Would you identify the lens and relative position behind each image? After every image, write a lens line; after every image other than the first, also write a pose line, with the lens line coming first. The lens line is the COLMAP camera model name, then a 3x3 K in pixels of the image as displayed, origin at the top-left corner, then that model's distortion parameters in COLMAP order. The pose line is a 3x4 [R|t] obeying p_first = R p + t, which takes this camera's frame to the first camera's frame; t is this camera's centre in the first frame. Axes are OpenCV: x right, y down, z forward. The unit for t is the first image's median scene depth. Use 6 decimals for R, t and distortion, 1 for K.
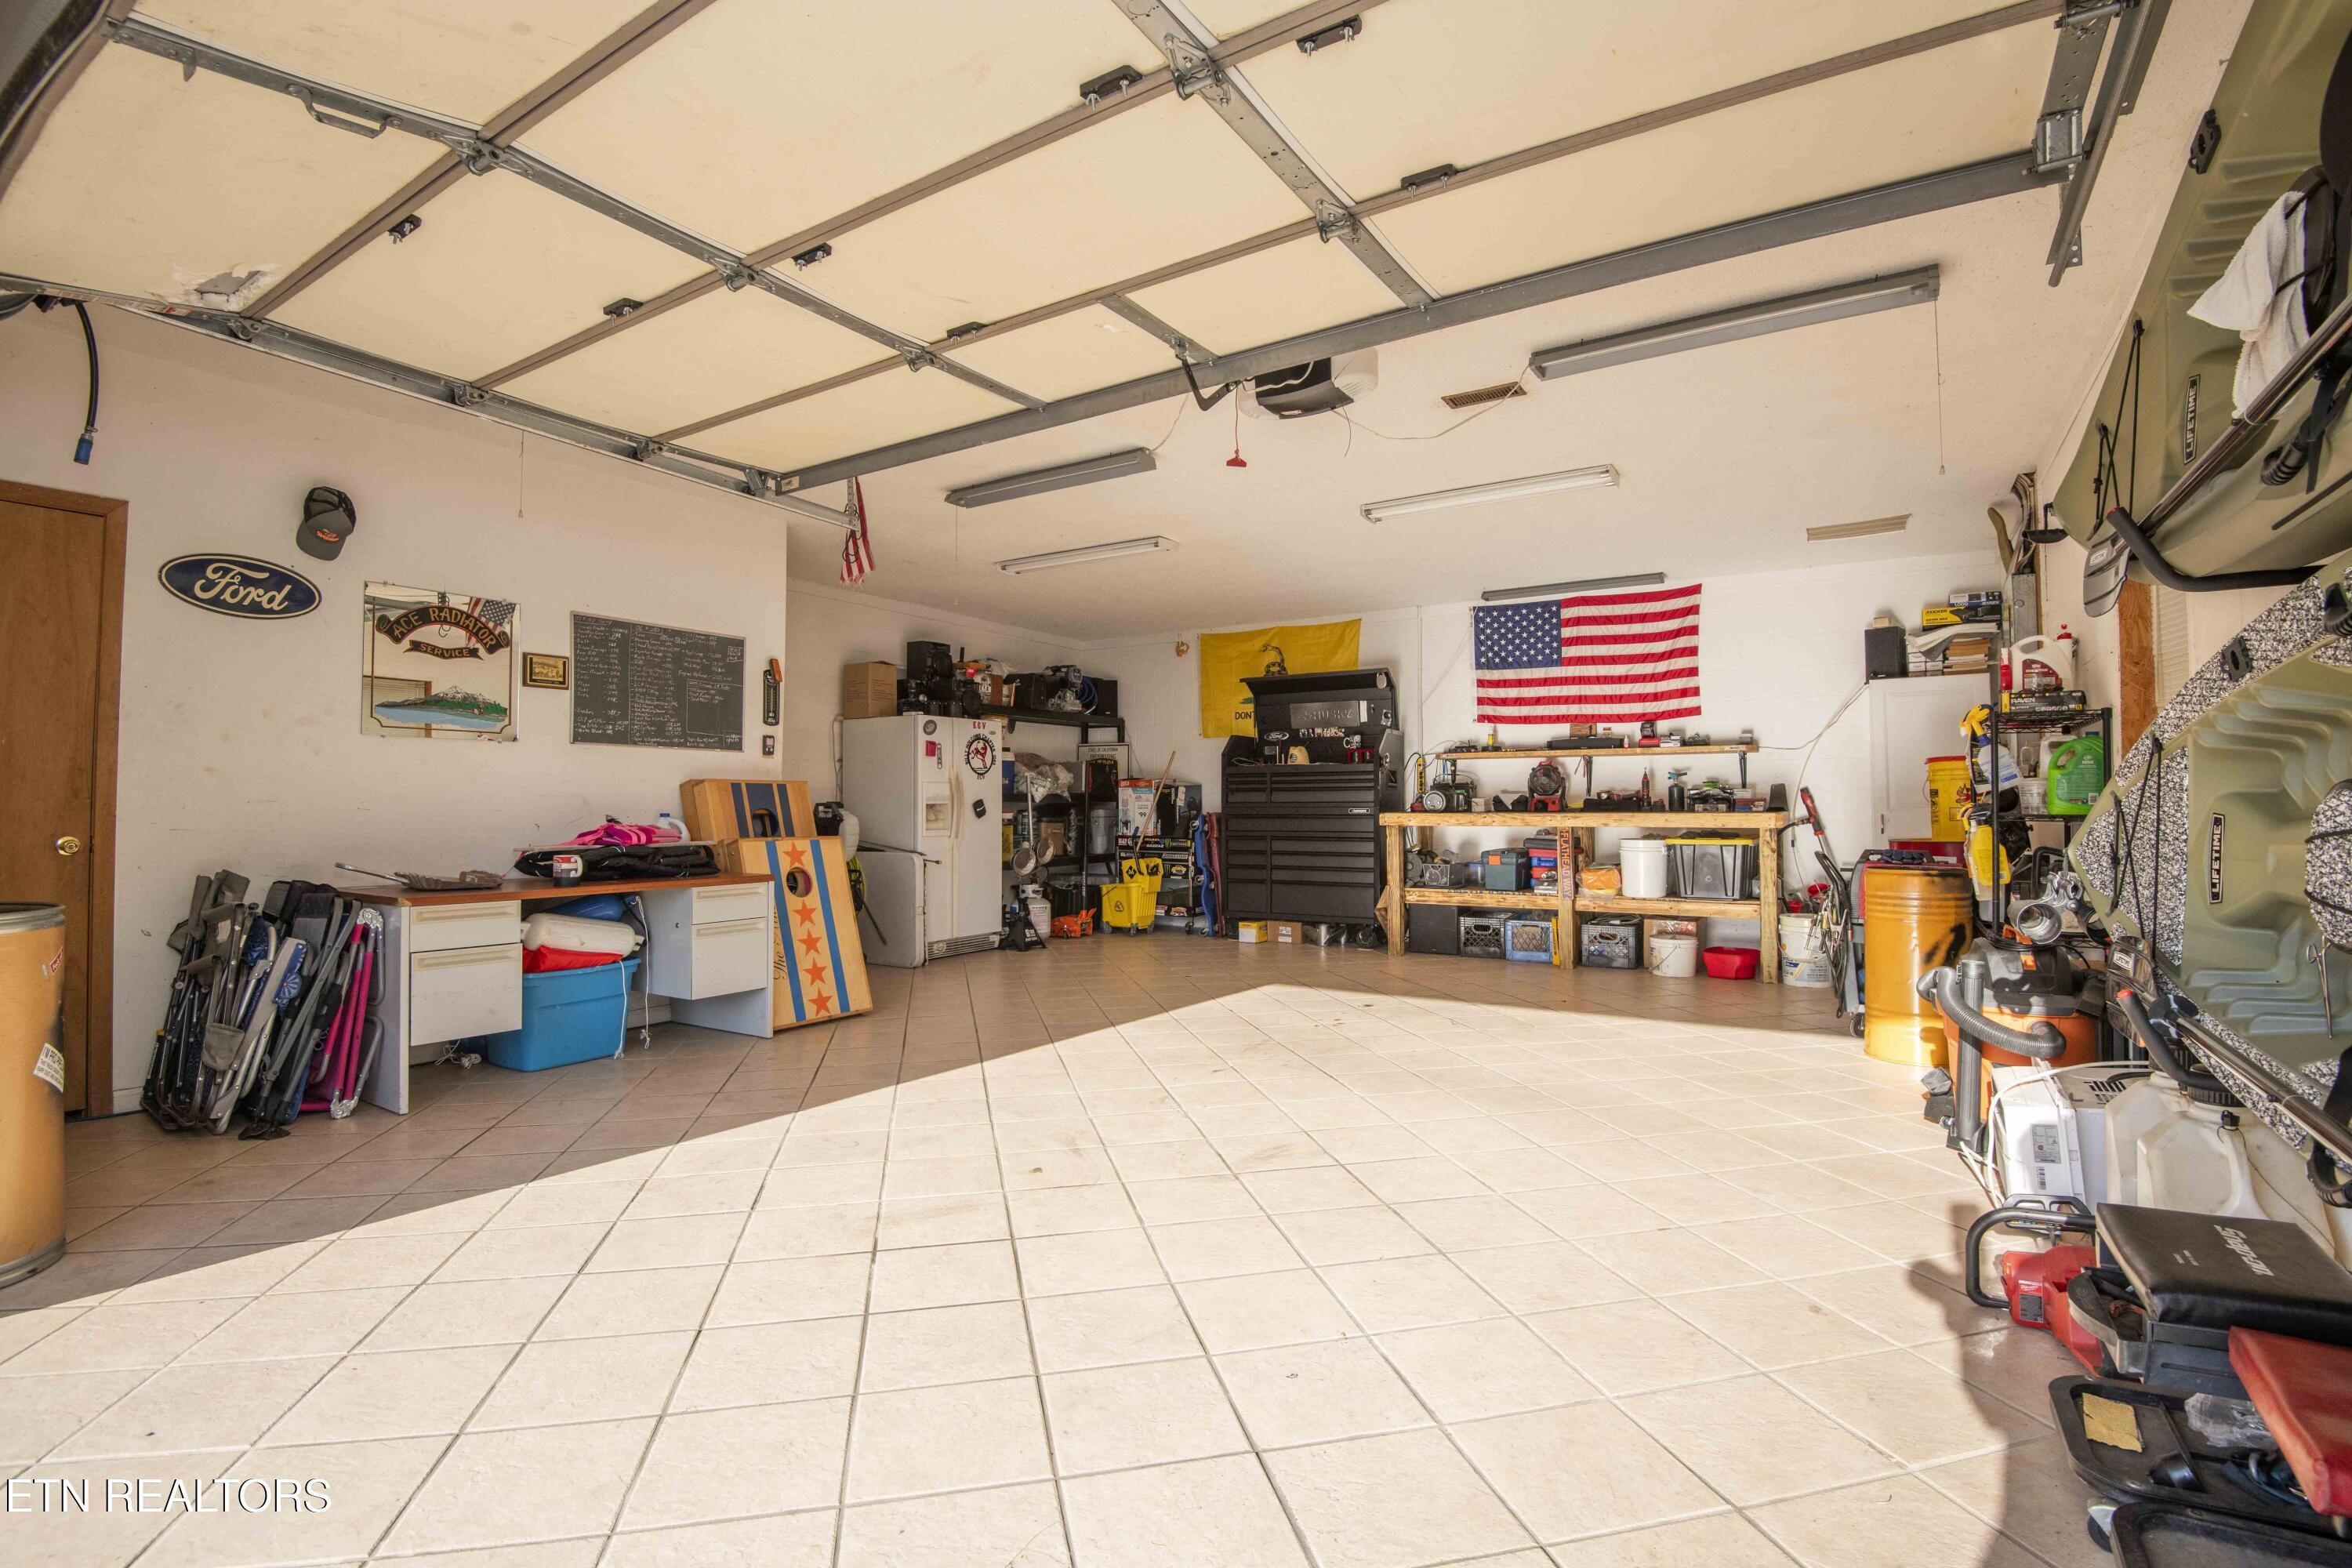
lens RADIAL K [[1087.0, 0, 1184.0], [0, 1087.0, 780.6], [0, 0, 1]] dist [-0.005407, -0.024718]
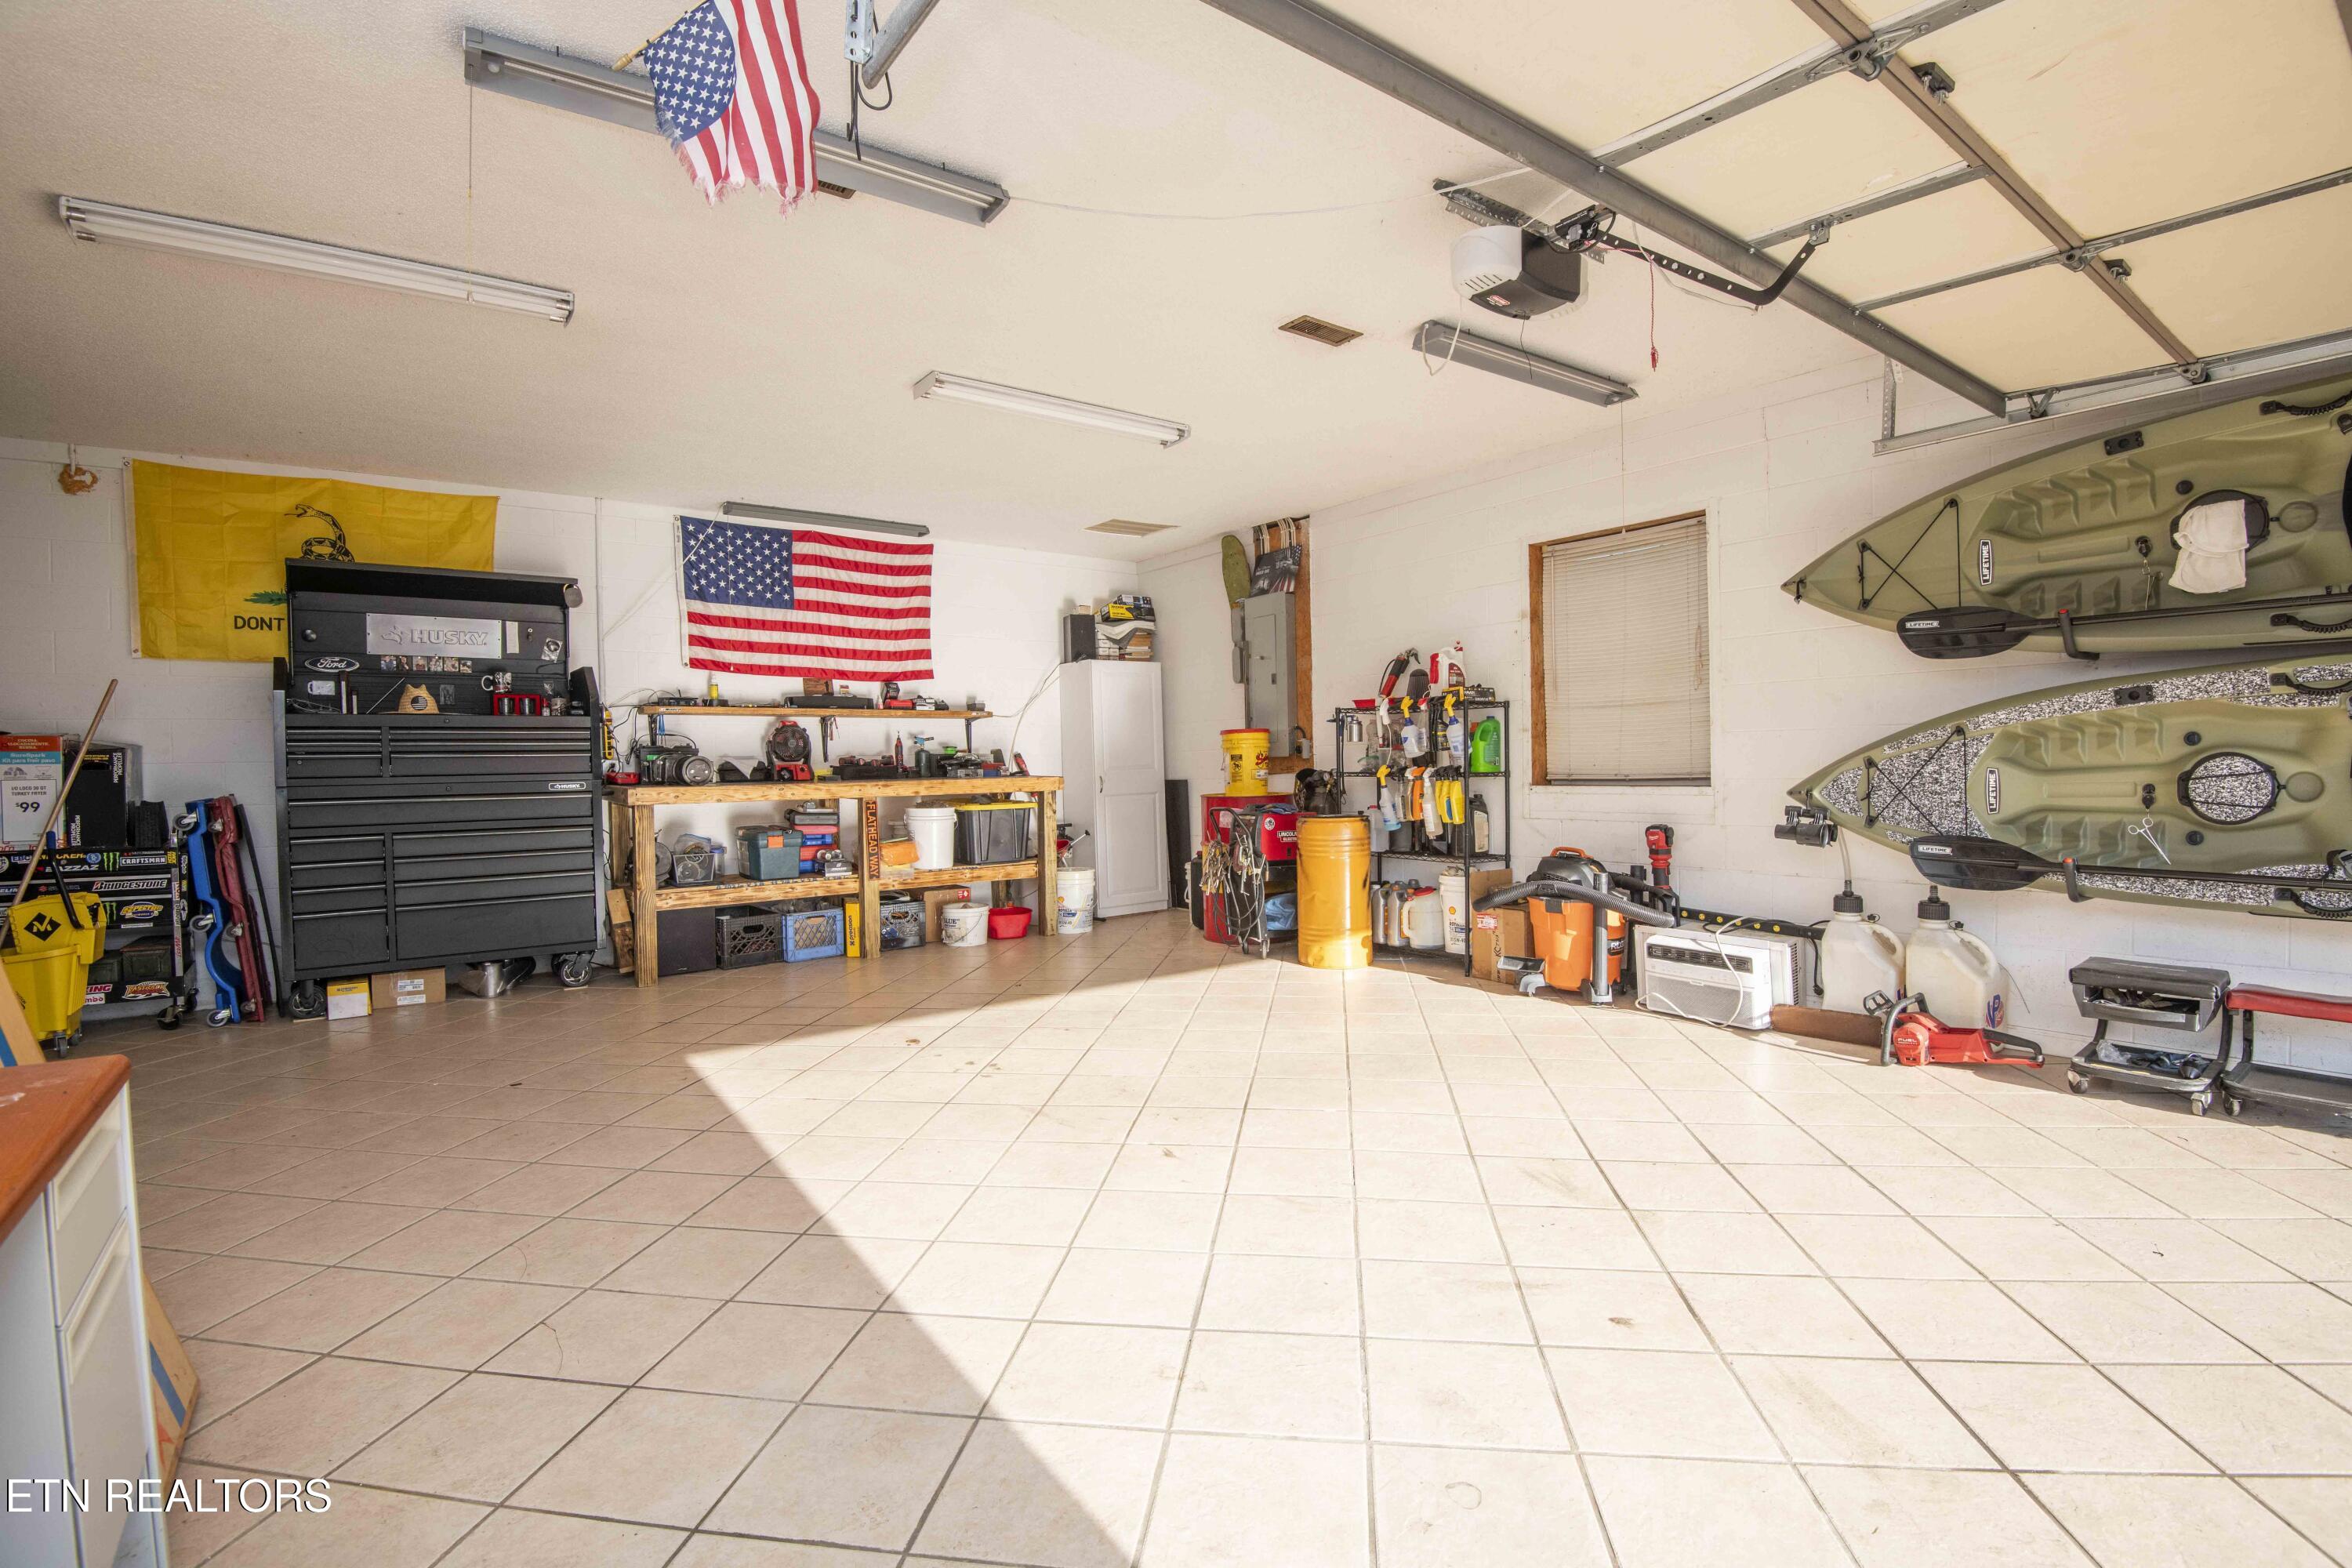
lens RADIAL K [[1087.0, 0, 1184.0], [0, 1087.0, 780.6], [0, 0, 1]] dist [-0.005407, -0.024718]
pose [[0.350429, -0.018136, 0.936414, -0.344283], [-0.004503, 0.999768, 0.021048, 0.009158], [-0.936579, -0.011593, 0.350266, 0.418051]]
